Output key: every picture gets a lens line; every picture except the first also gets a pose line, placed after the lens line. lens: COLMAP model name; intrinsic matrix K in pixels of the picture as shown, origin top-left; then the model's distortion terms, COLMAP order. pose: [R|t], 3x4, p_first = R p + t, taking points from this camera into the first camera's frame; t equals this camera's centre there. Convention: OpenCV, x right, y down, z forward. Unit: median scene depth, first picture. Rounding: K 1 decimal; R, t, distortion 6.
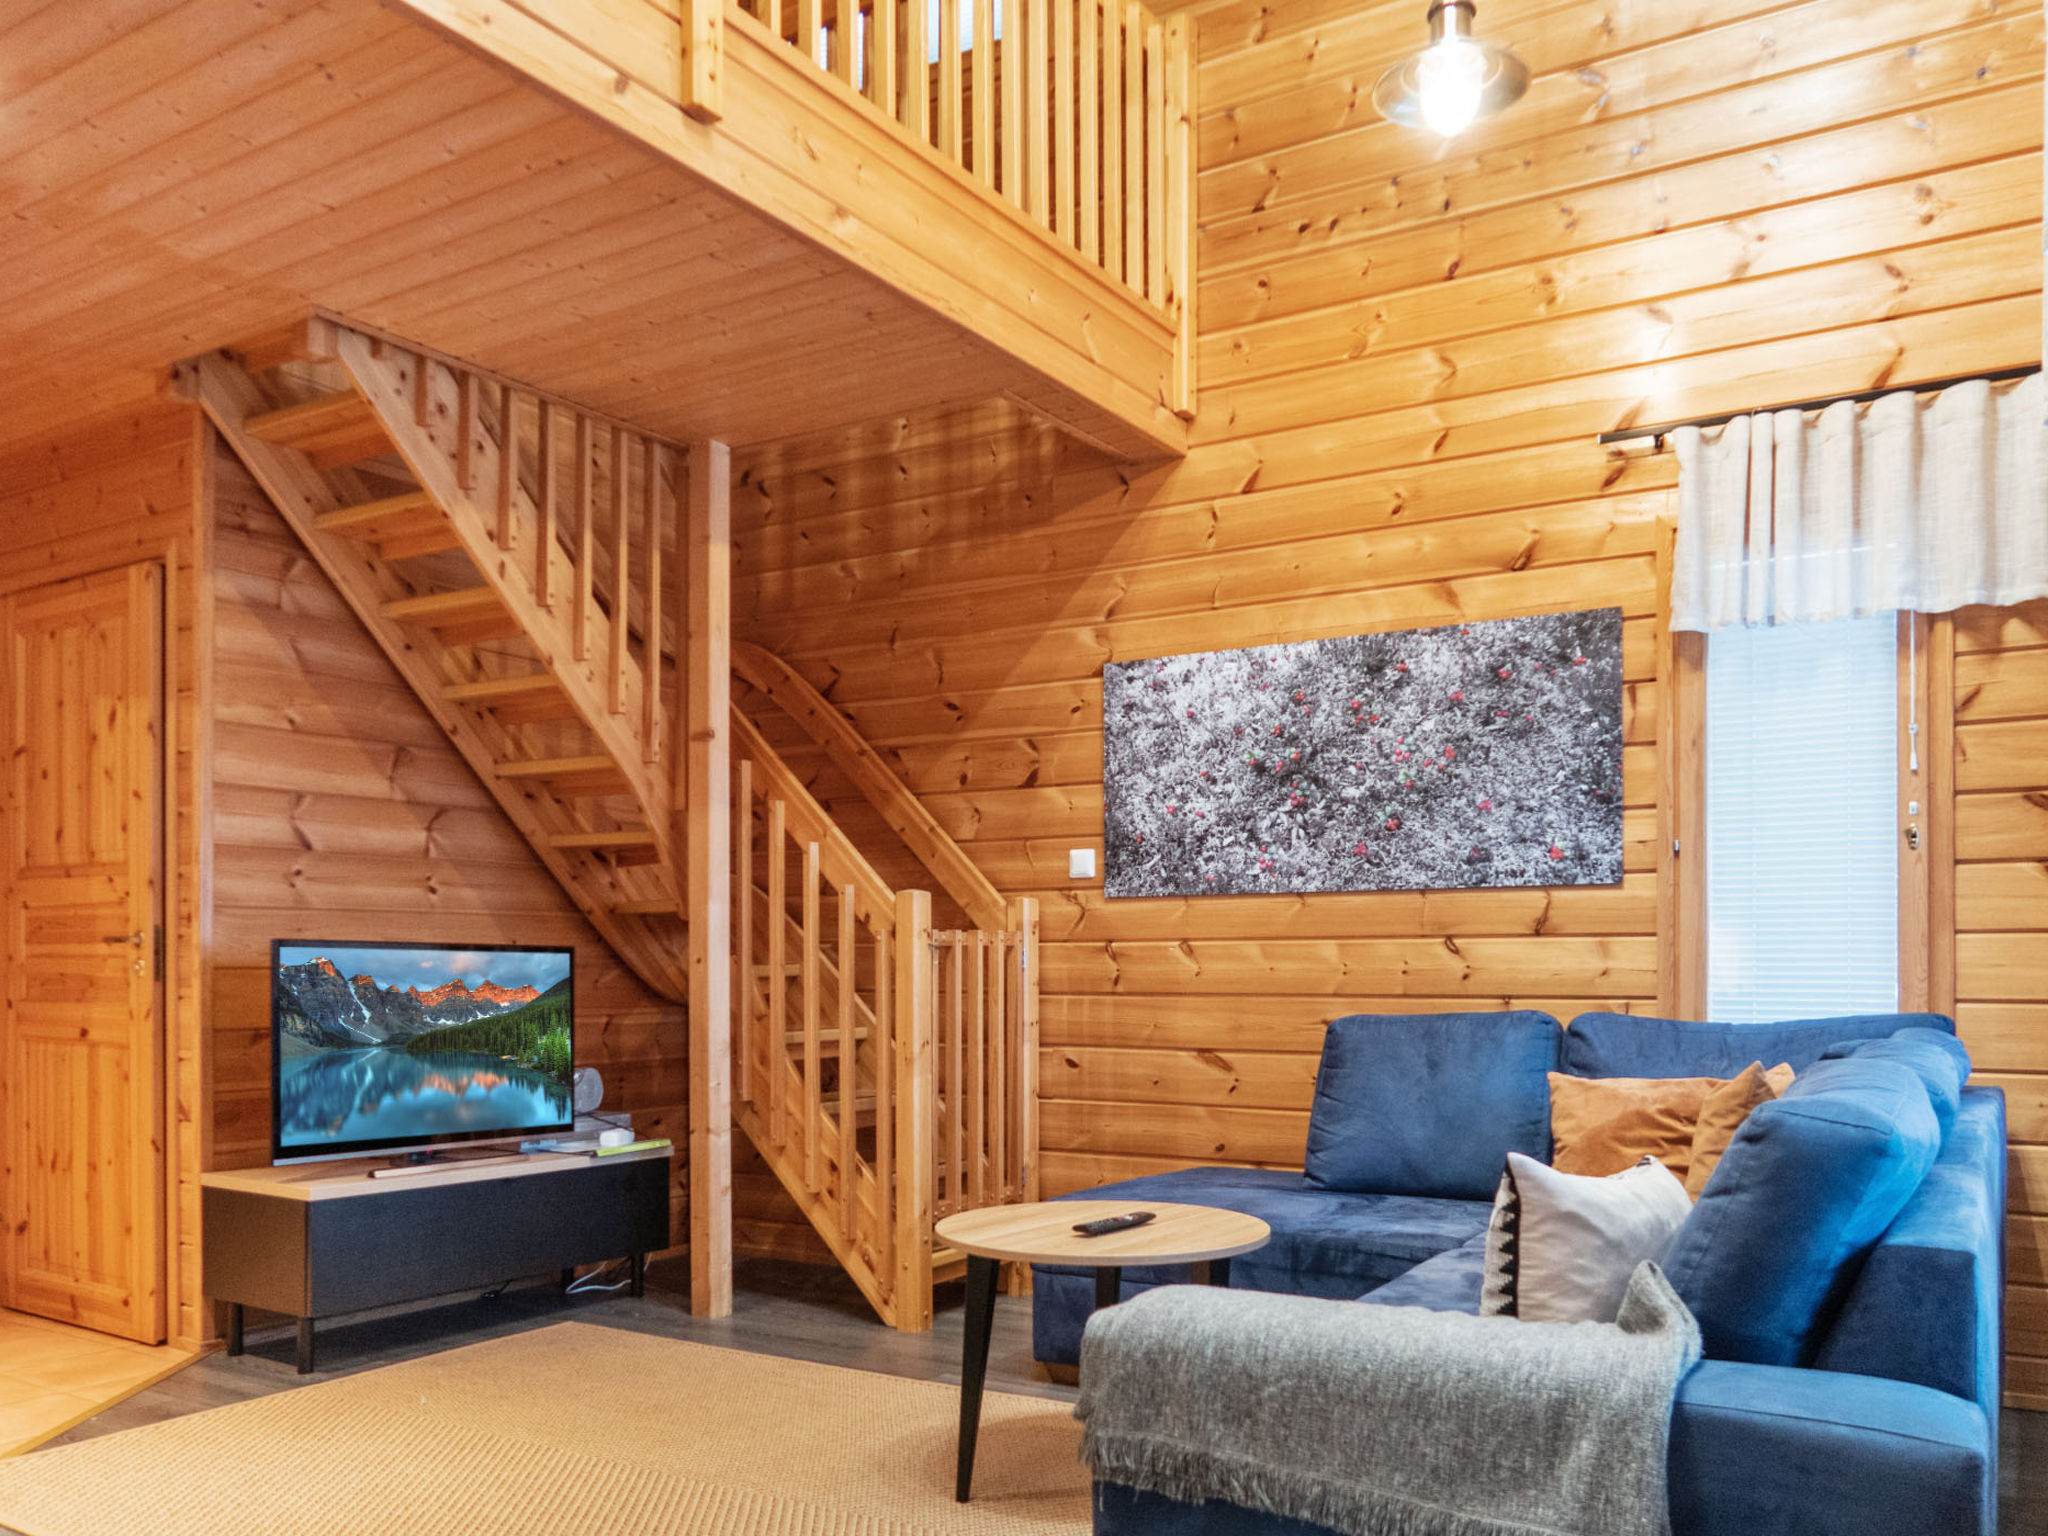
lens RADIAL K [[1656.9, 0, 1097.4], [0, 1656.9, 1002.9], [0, 0, 1]] dist [-0.024762, 0.020463]
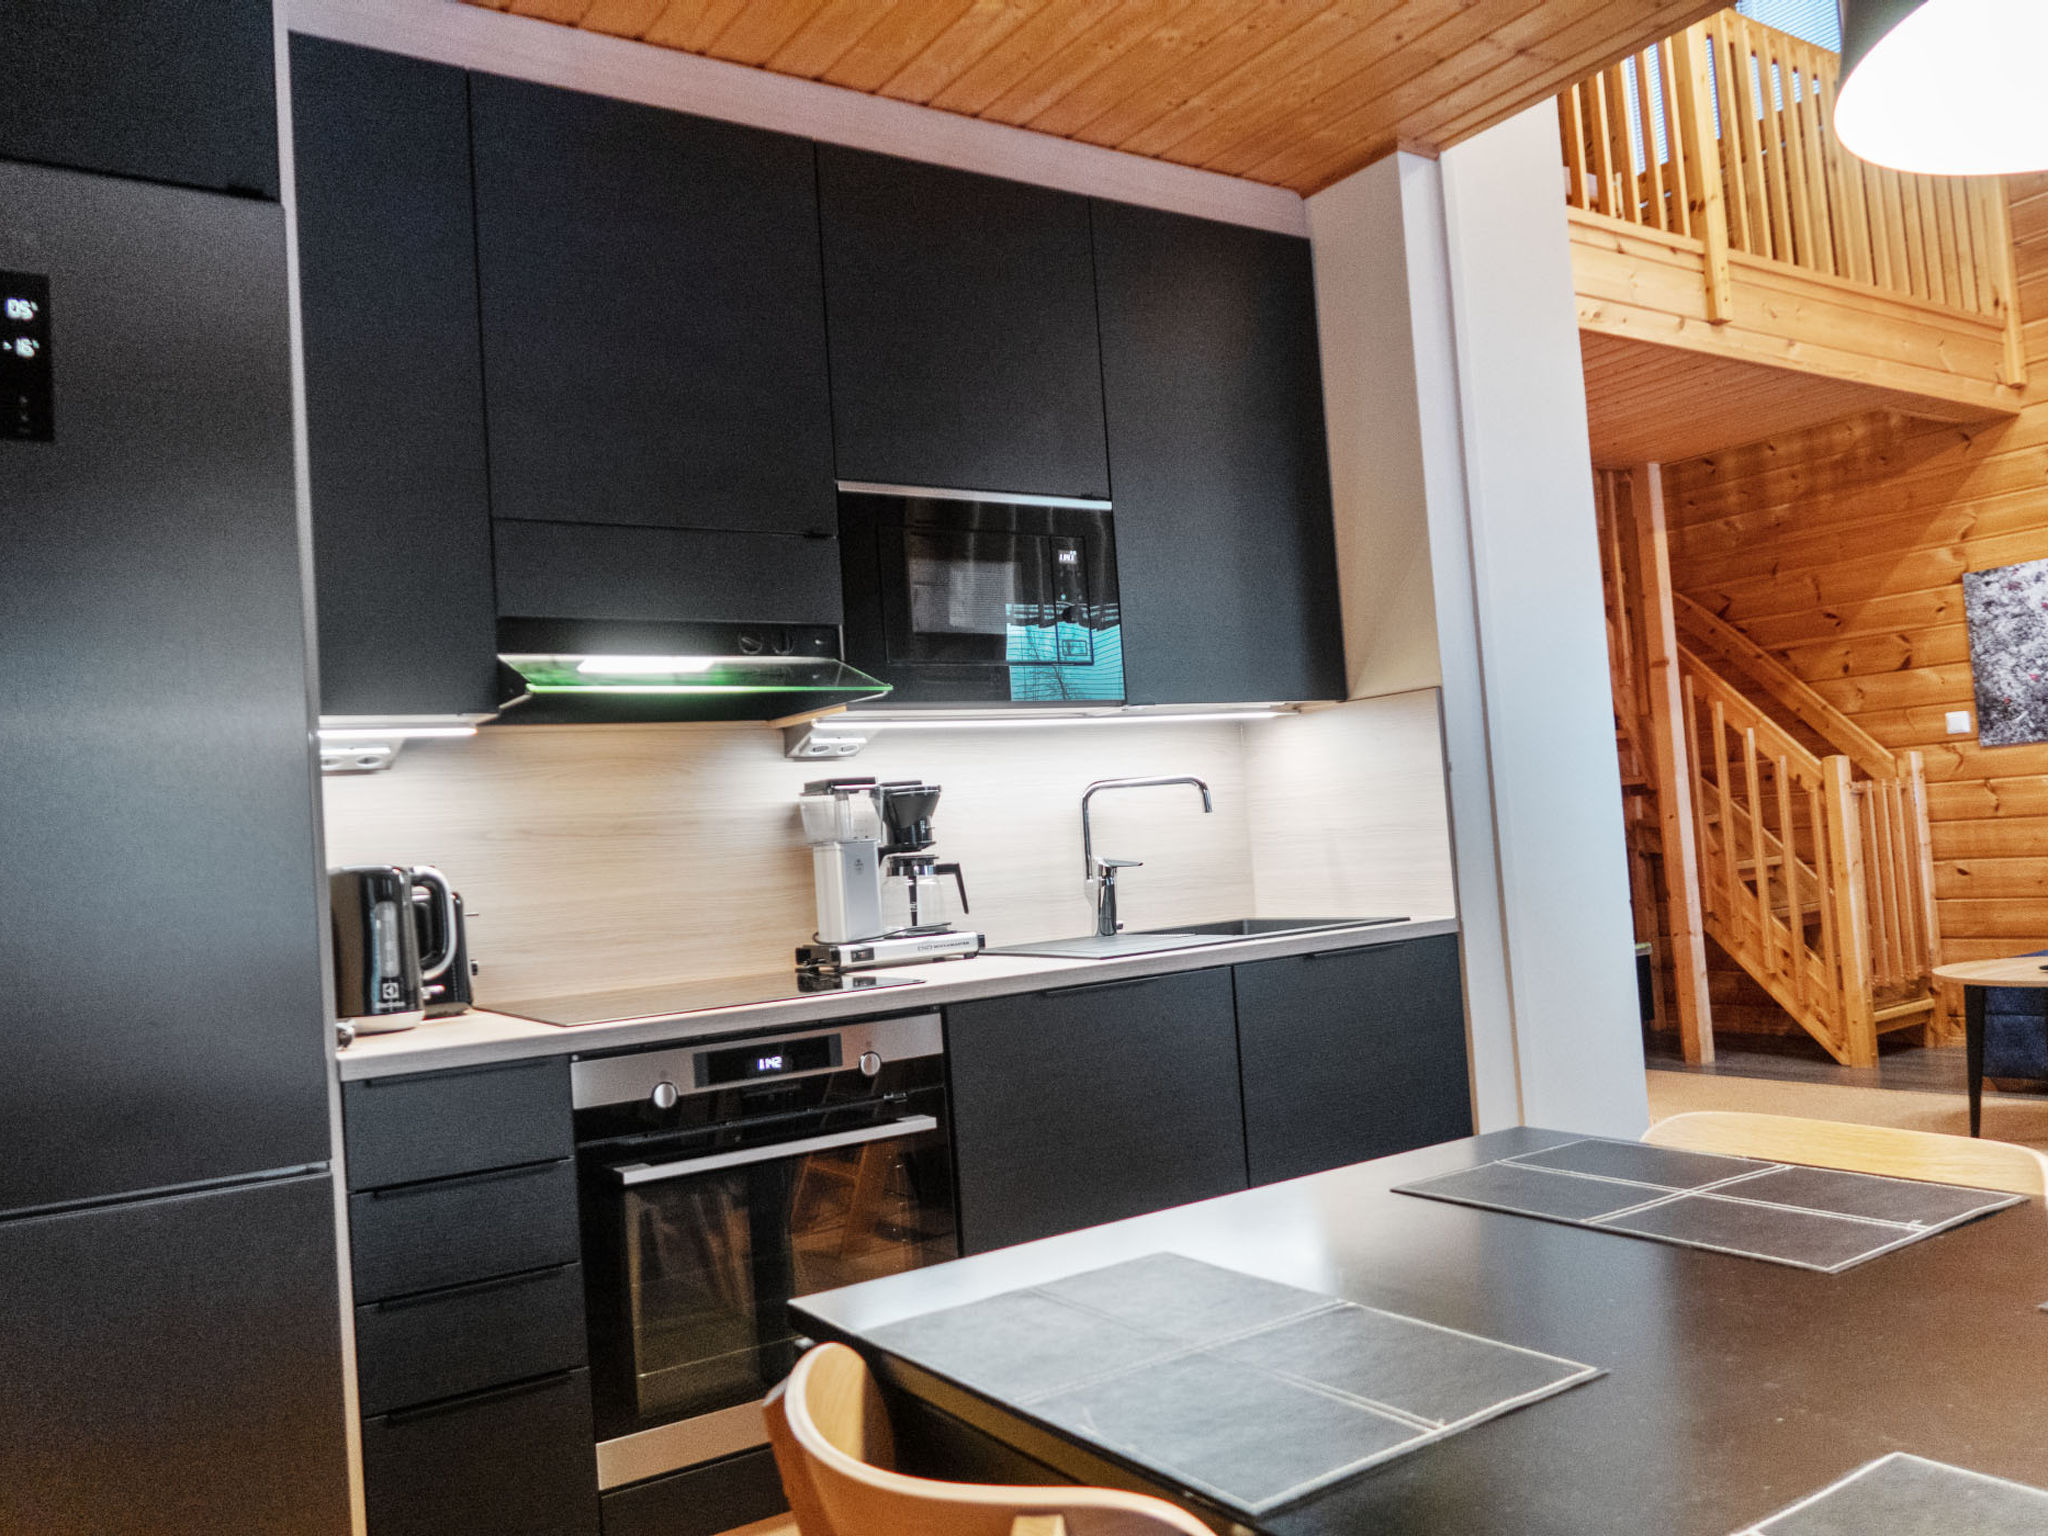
lens RADIAL K [[1656.9, 0, 1007.2], [0, 1656.9, 788.9], [0, 0, 1]] dist [-0.024762, 0.020463]
pose [[0.900514, -0.084100, -0.426617, -0.143757], [0.067062, 0.996241, -0.054835, -0.009535], [0.429625, 0.020770, 0.902769, -0.557406]]
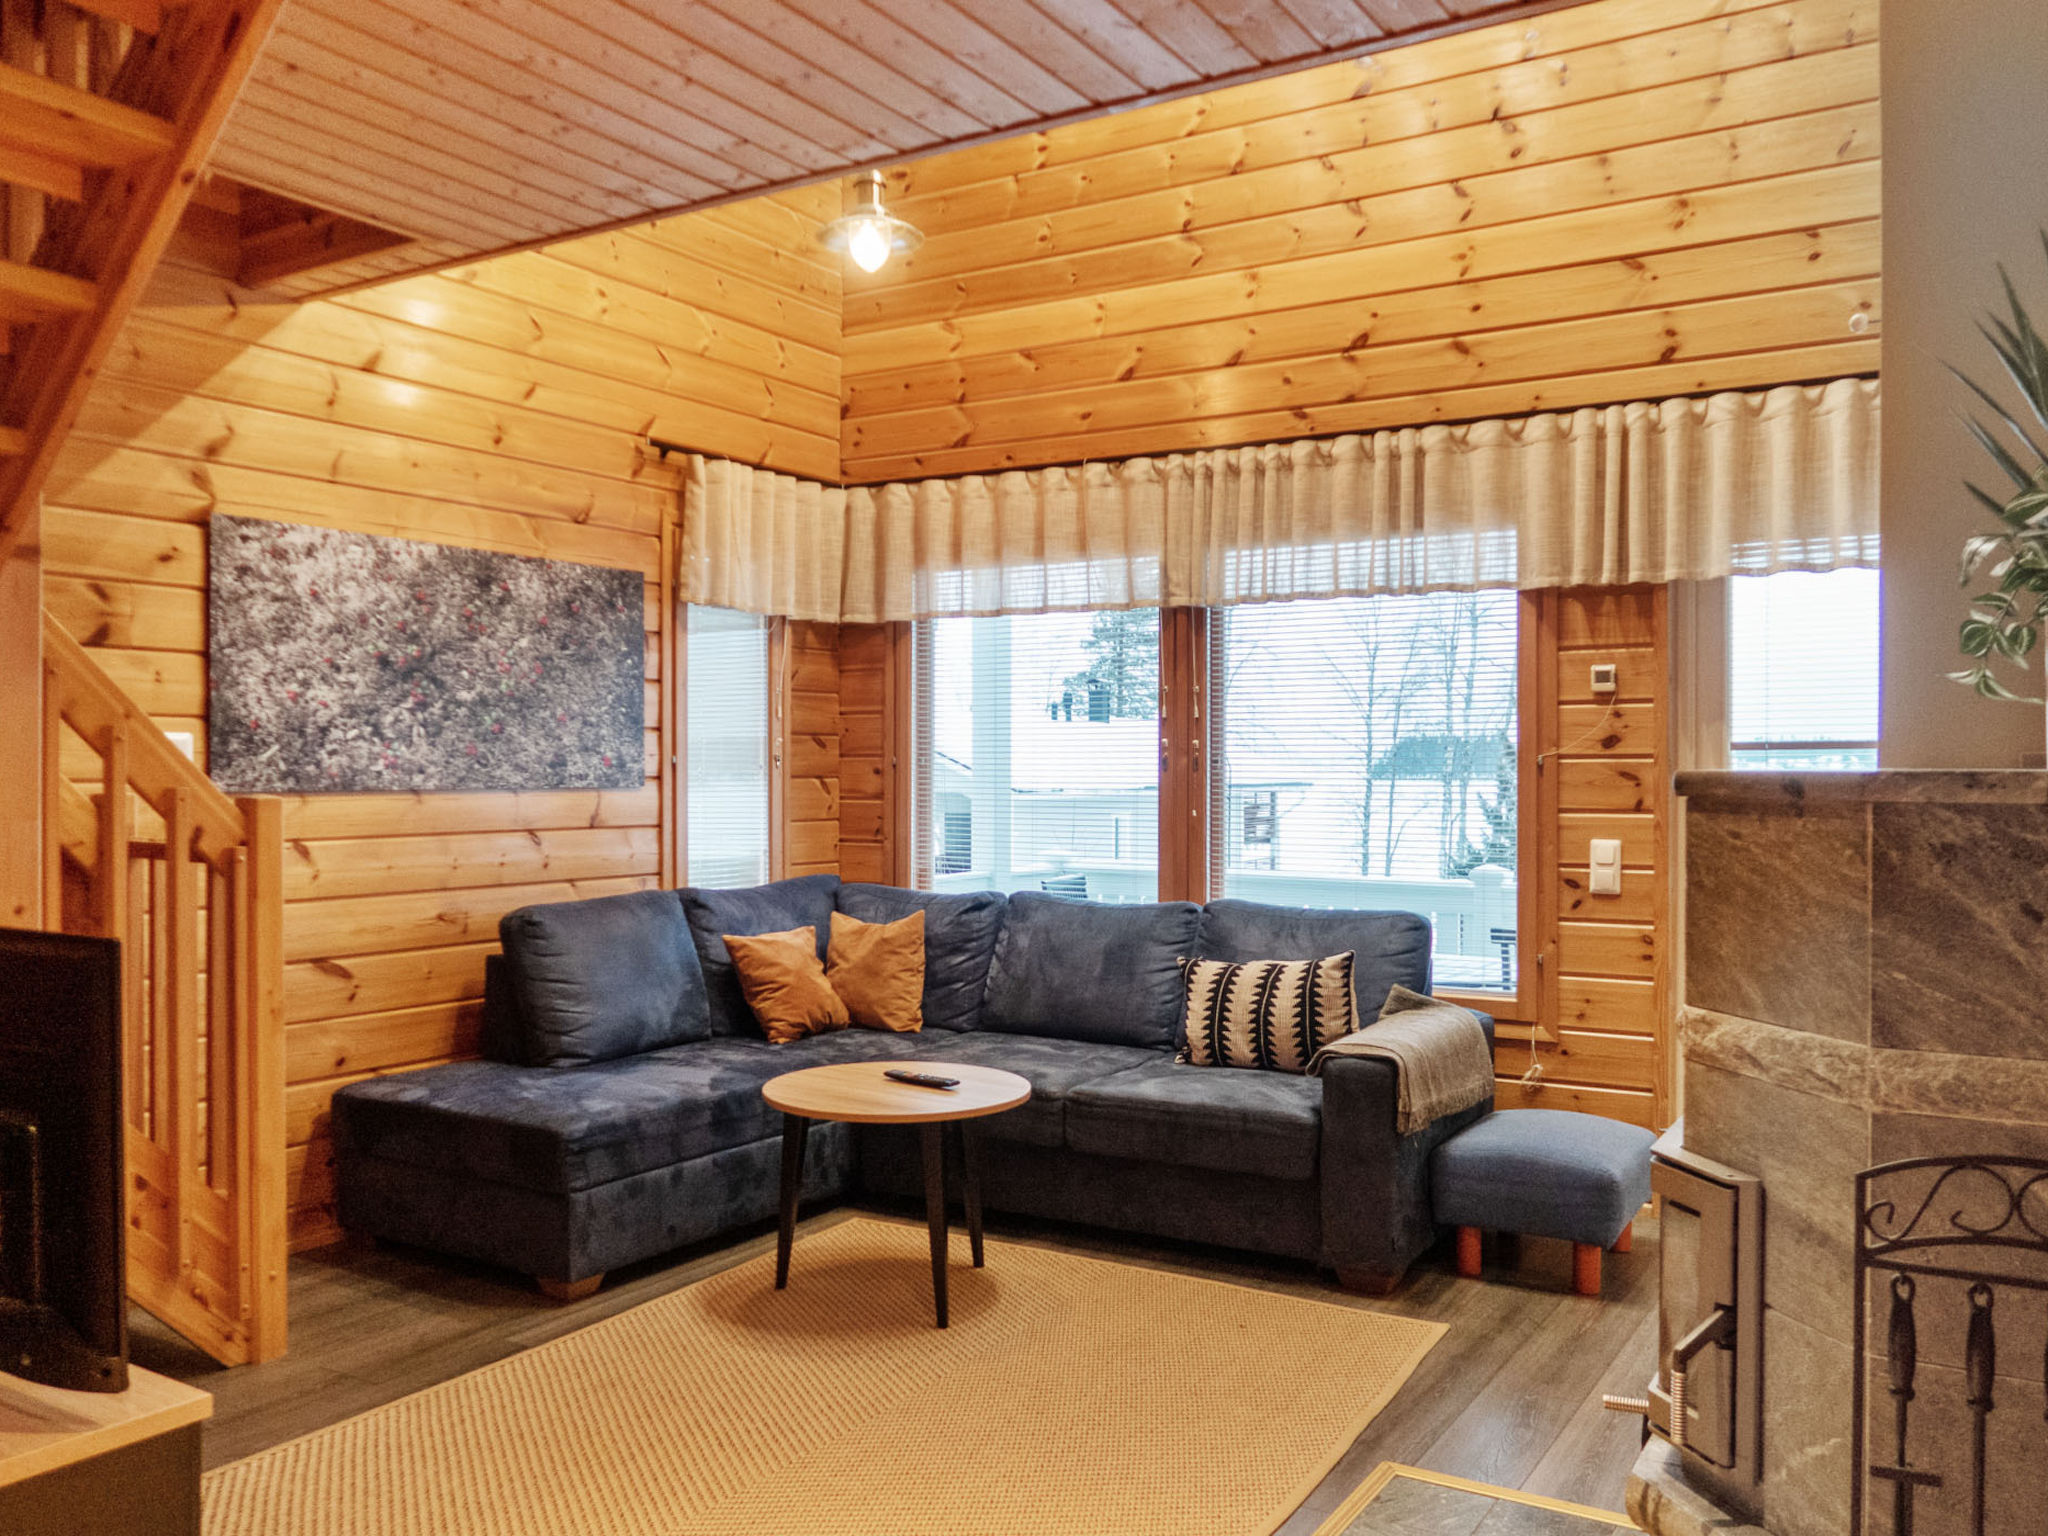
lens RADIAL K [[1656.9, 0, 1024.5], [0, 1656.9, 779.0], [0, 0, 1]] dist [-0.024762, 0.020463]
pose [[0.008107, -0.009683, 0.999920, -0.849262], [0.010936, 0.999894, 0.009594, -0.076409], [-0.999907, 0.010857, 0.008212, 0.604534]]
